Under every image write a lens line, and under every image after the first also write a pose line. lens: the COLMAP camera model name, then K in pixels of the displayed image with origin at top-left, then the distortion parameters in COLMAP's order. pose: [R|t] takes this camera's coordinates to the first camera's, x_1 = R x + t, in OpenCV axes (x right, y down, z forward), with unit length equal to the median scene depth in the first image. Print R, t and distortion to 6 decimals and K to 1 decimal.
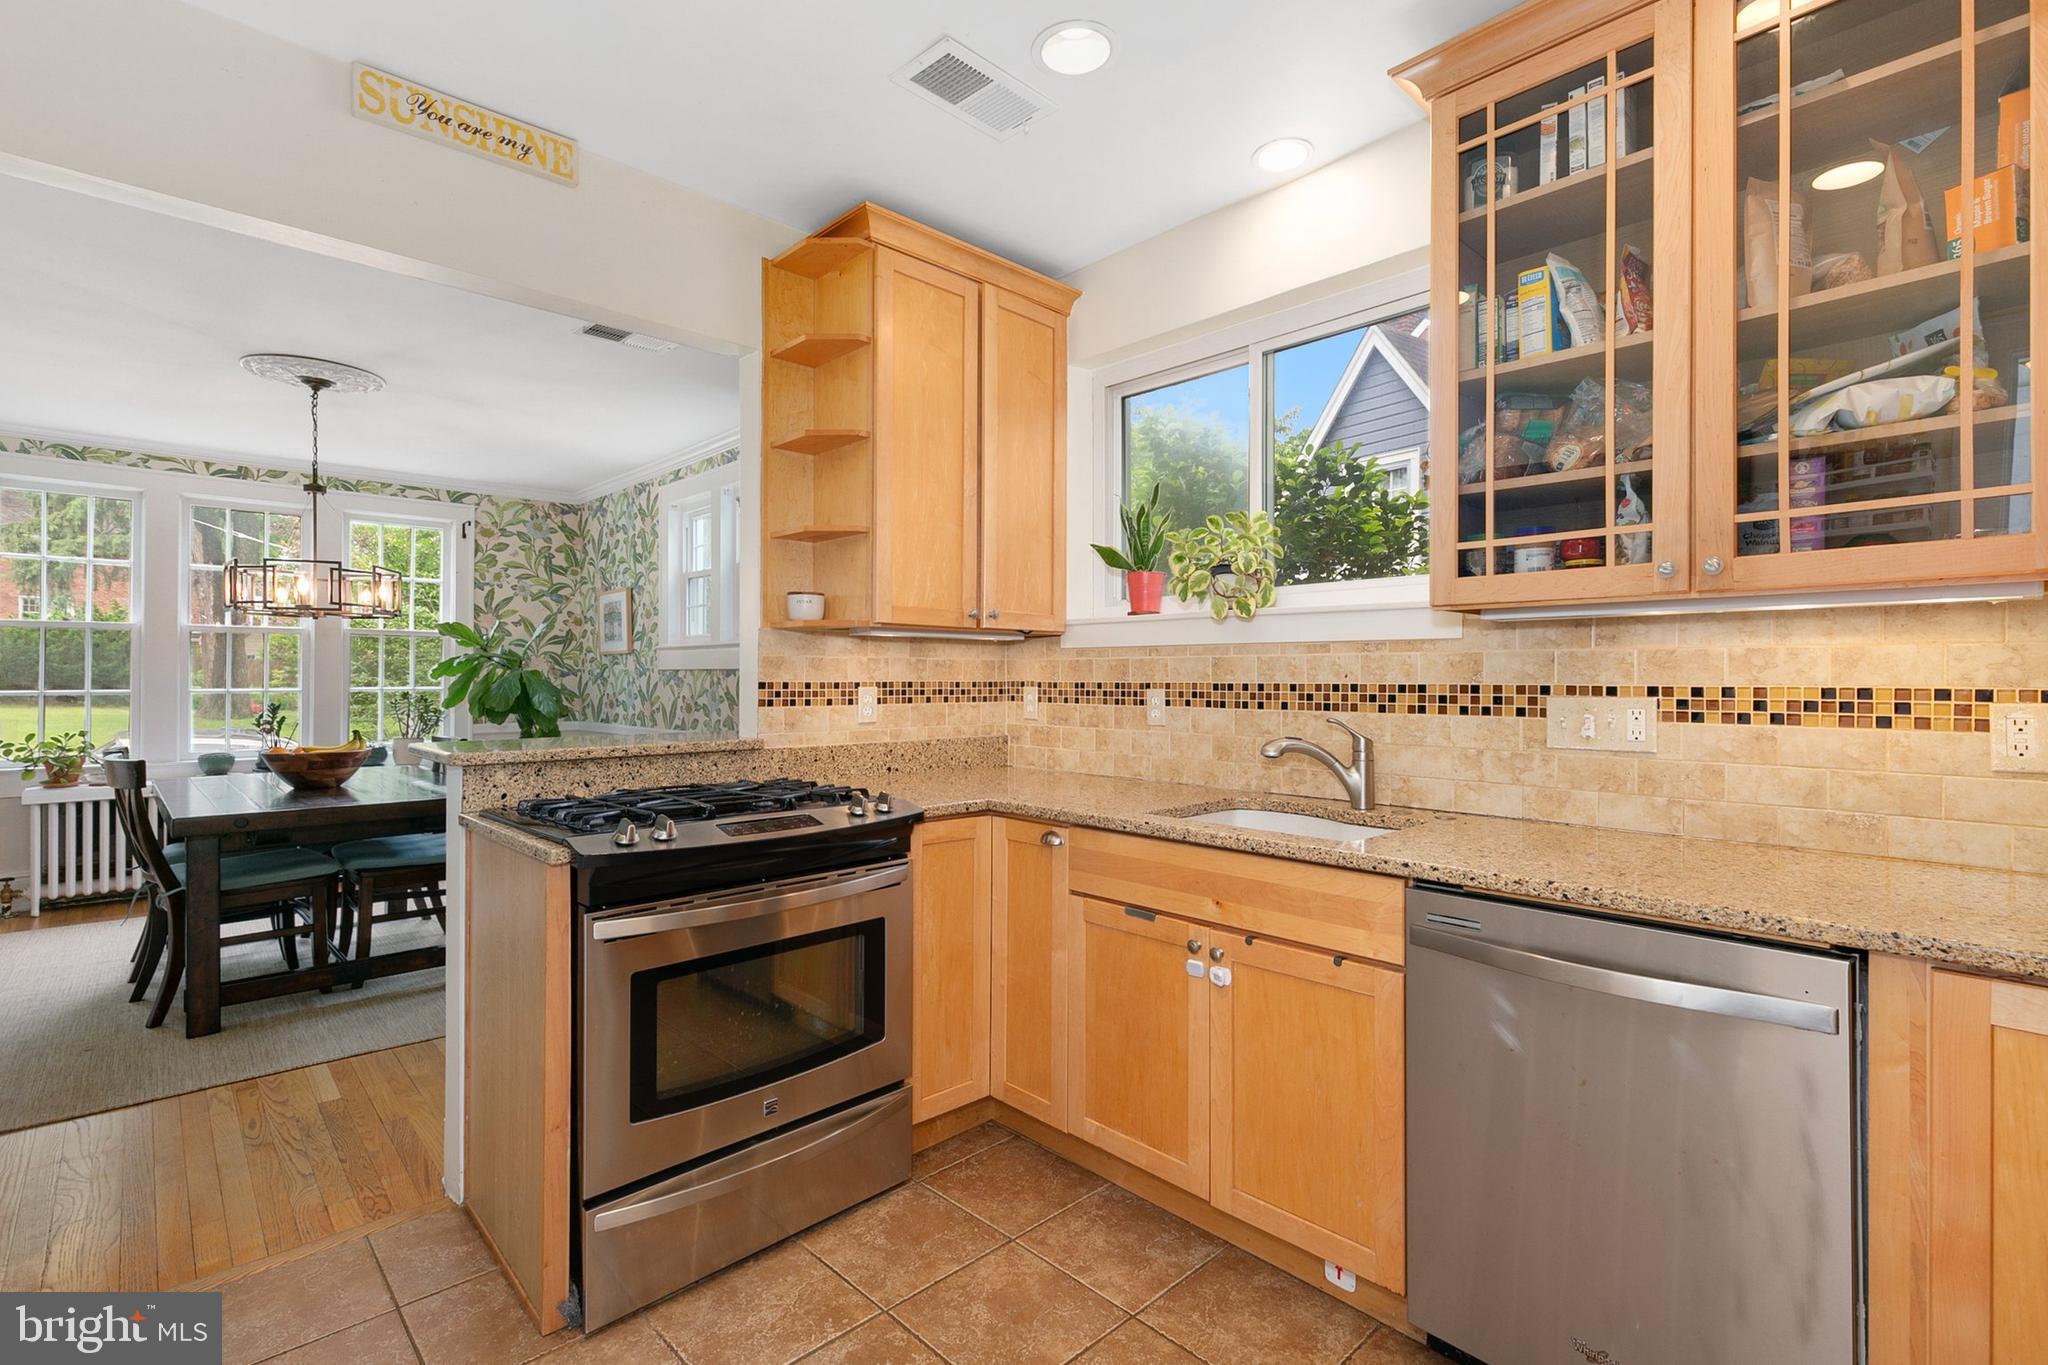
lens RADIAL K [[931.6, 0, 1010.4], [0, 931.6, 676.2], [0, 0, 1]] dist [0.008830, -0.001602]
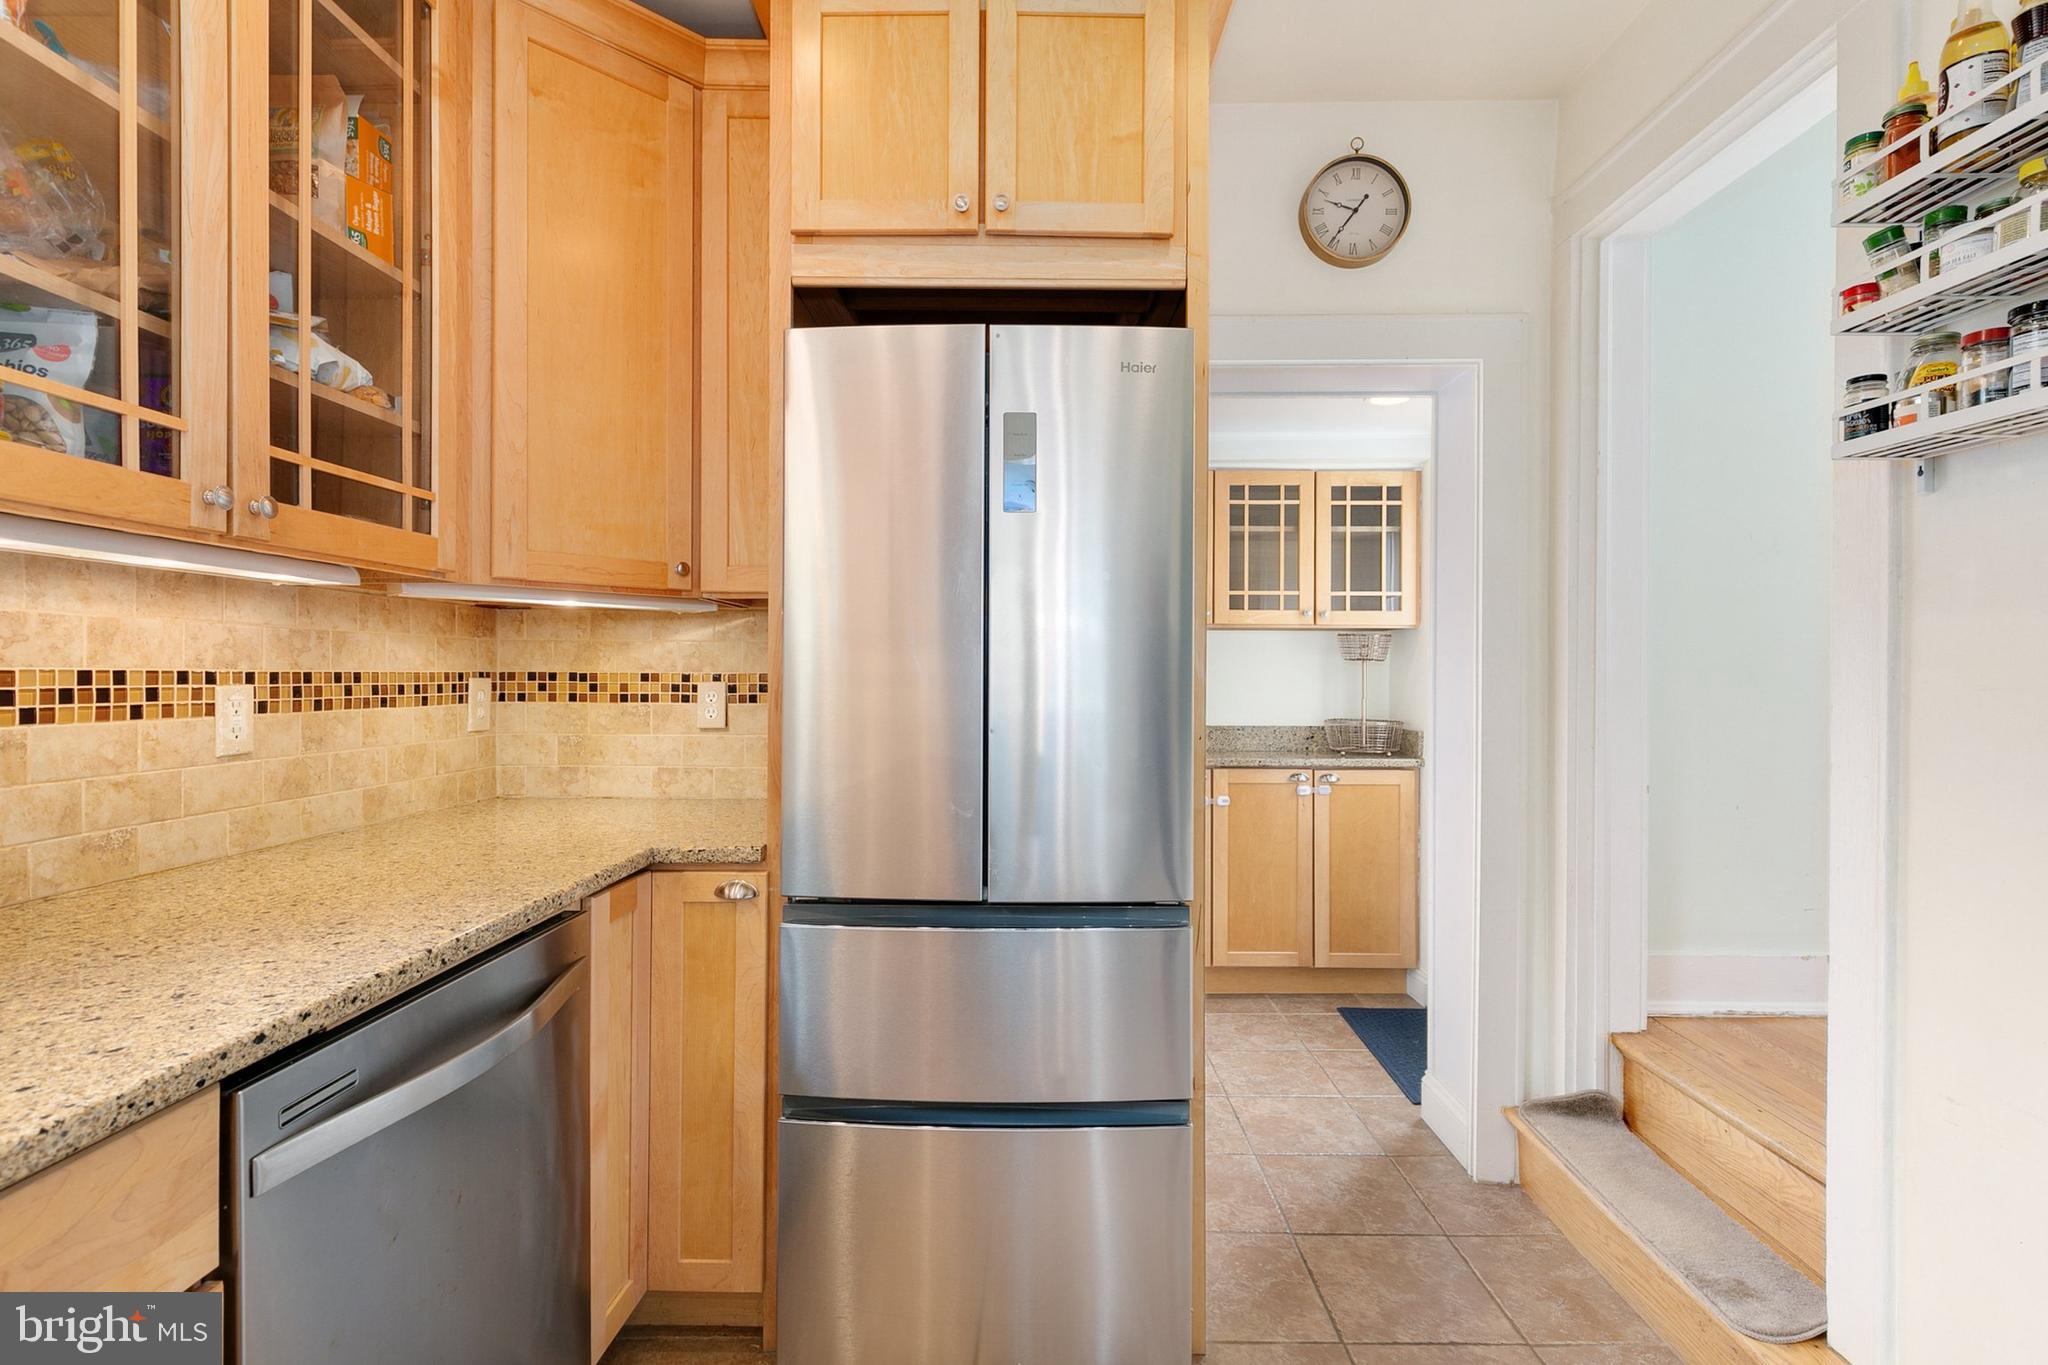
lens RADIAL K [[931.6, 0, 1011.0], [0, 931.6, 673.4], [0, 0, 1]] dist [0.008830, -0.001602]
pose [[-0.715773, -0.003259, 0.698325, -0.165760], [-0.003943, 0.999992, 0.000626, 0.010334], [-0.698322, -0.002305, -0.715780, 0.933296]]
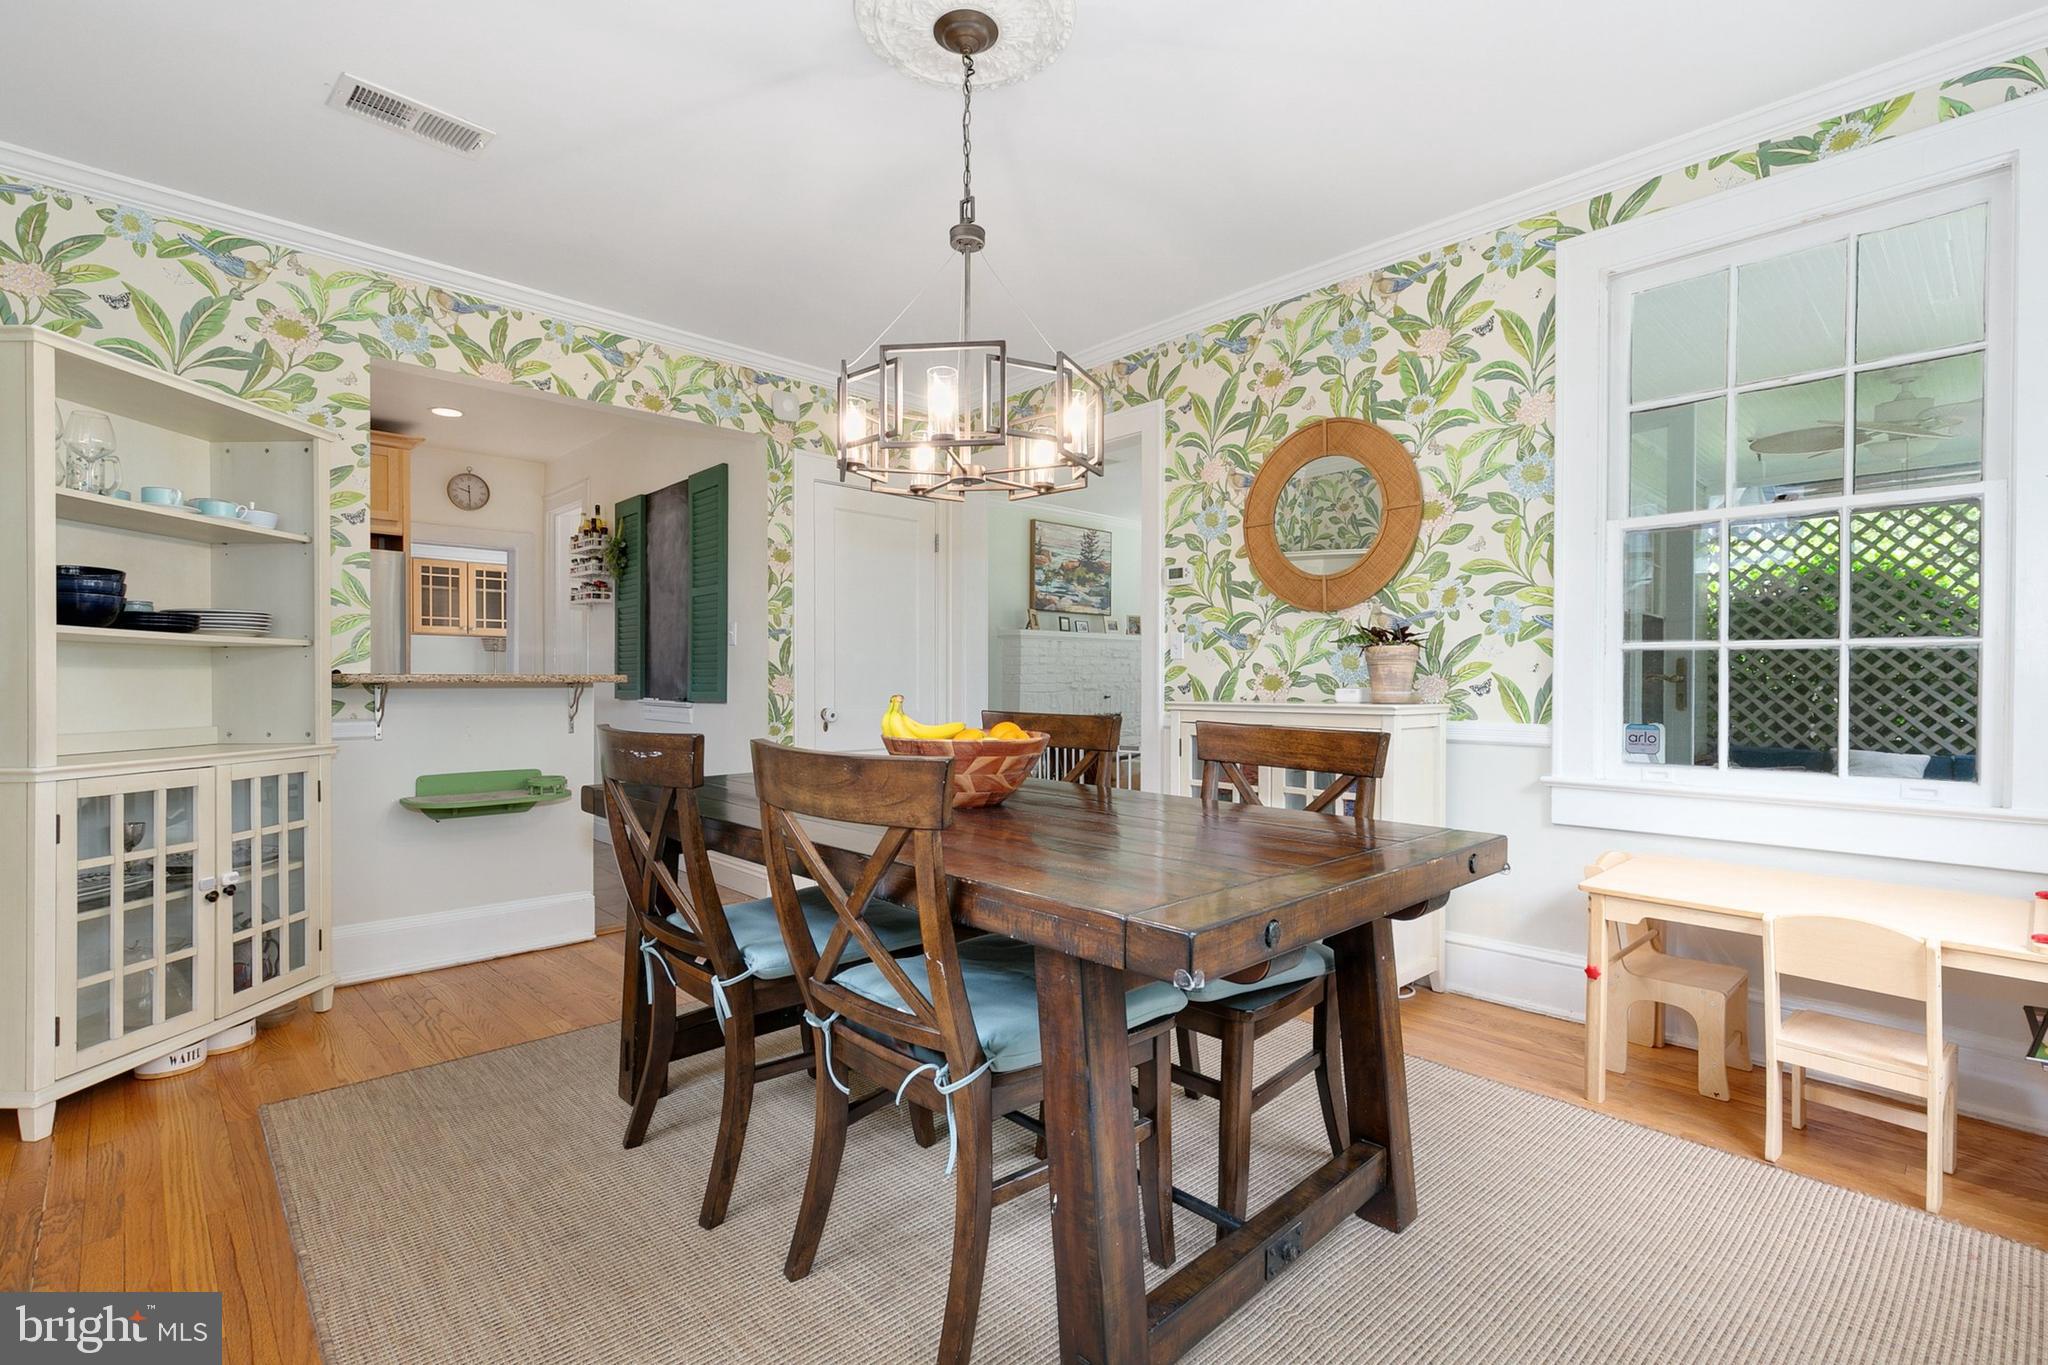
lens RADIAL K [[931.6, 0, 1004.8], [0, 931.6, 676.5], [0, 0, 1]] dist [0.008830, -0.001602]
pose [[-0.999992, -0.000345, -0.004057, -1.284302], [-0.000349, 0.999999, 0.001066, 0.072041], [0.004057, 0.001068, -0.999991, 2.711605]]
